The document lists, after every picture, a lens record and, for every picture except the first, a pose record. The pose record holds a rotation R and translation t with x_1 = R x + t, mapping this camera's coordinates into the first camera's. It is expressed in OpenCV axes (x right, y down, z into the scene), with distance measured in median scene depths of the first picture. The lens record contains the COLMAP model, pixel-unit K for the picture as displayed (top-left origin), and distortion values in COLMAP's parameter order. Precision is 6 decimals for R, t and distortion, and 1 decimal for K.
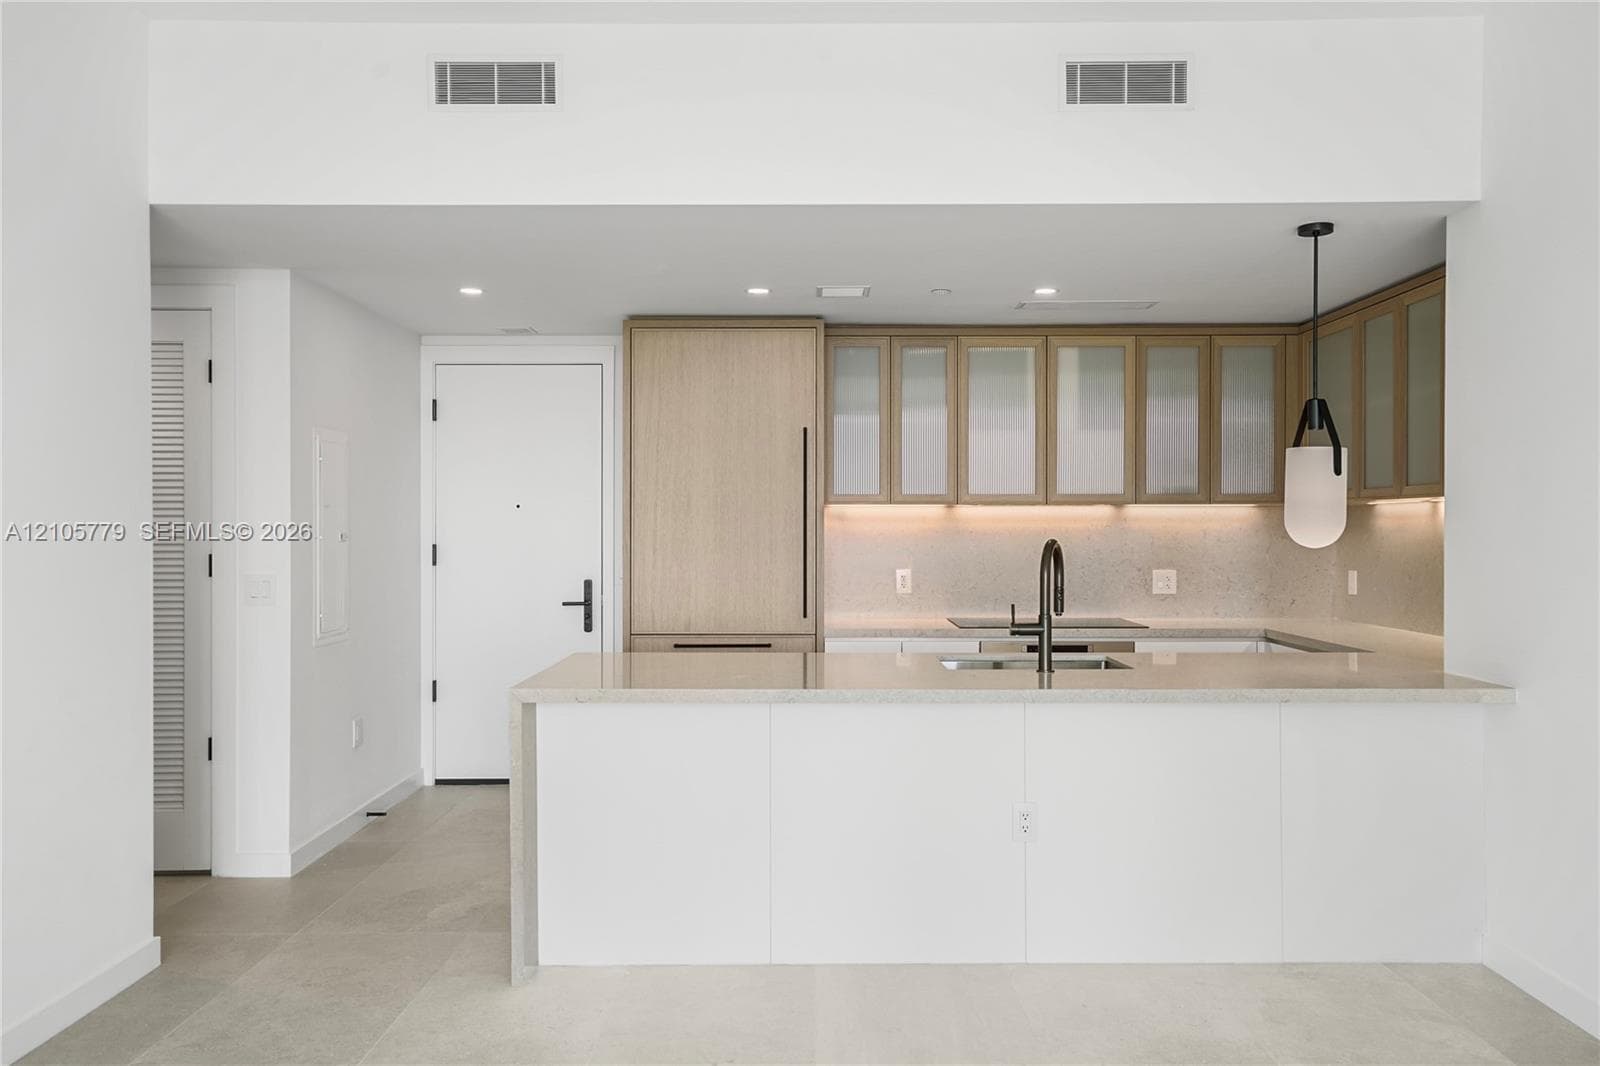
lens RADIAL K [[1184.3, 0, 800.0], [0, 1184.3, 533.0], [0, 0, 1]] dist [0.034889, 0.001162]
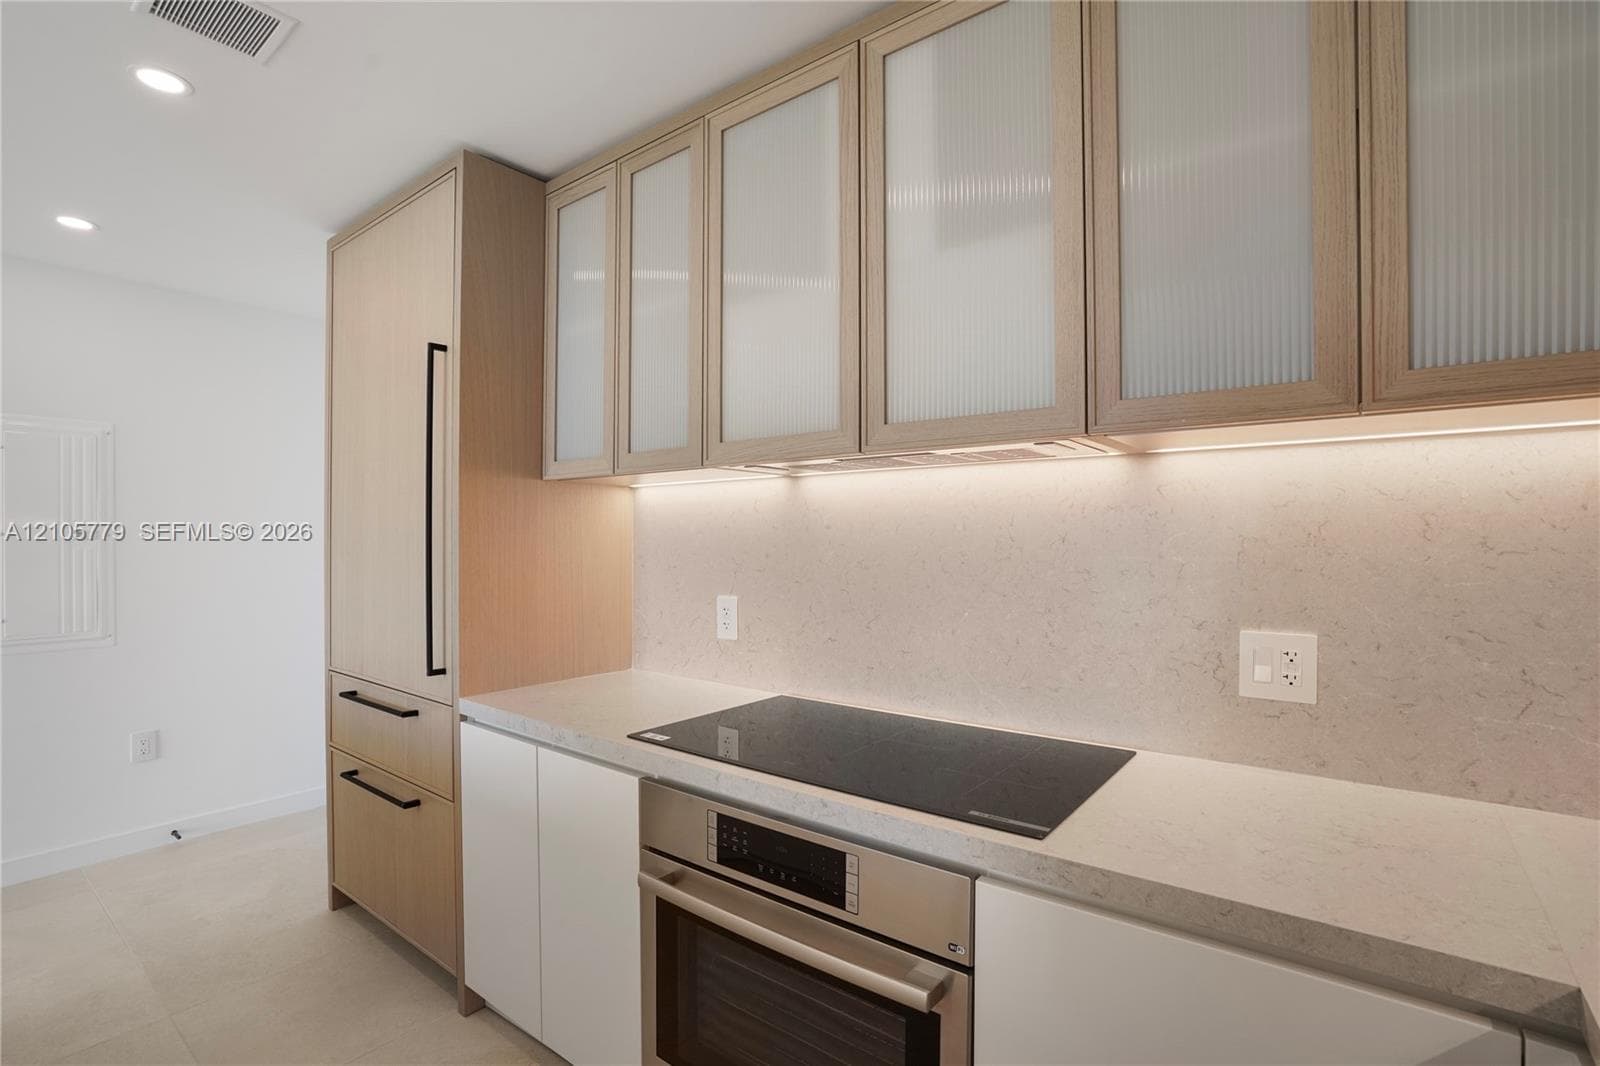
lens RADIAL K [[735.5, 0, 800.0], [0, 735.5, 533.0], [0, 0, 1]] dist [-0.038583, 0.000231]
pose [[0.789430, -0.007475, -0.613795, 0.343323], [-0.004896, 0.999817, -0.018473, 0.008296], [0.613821, 0.017588, 0.789250, 0.794276]]
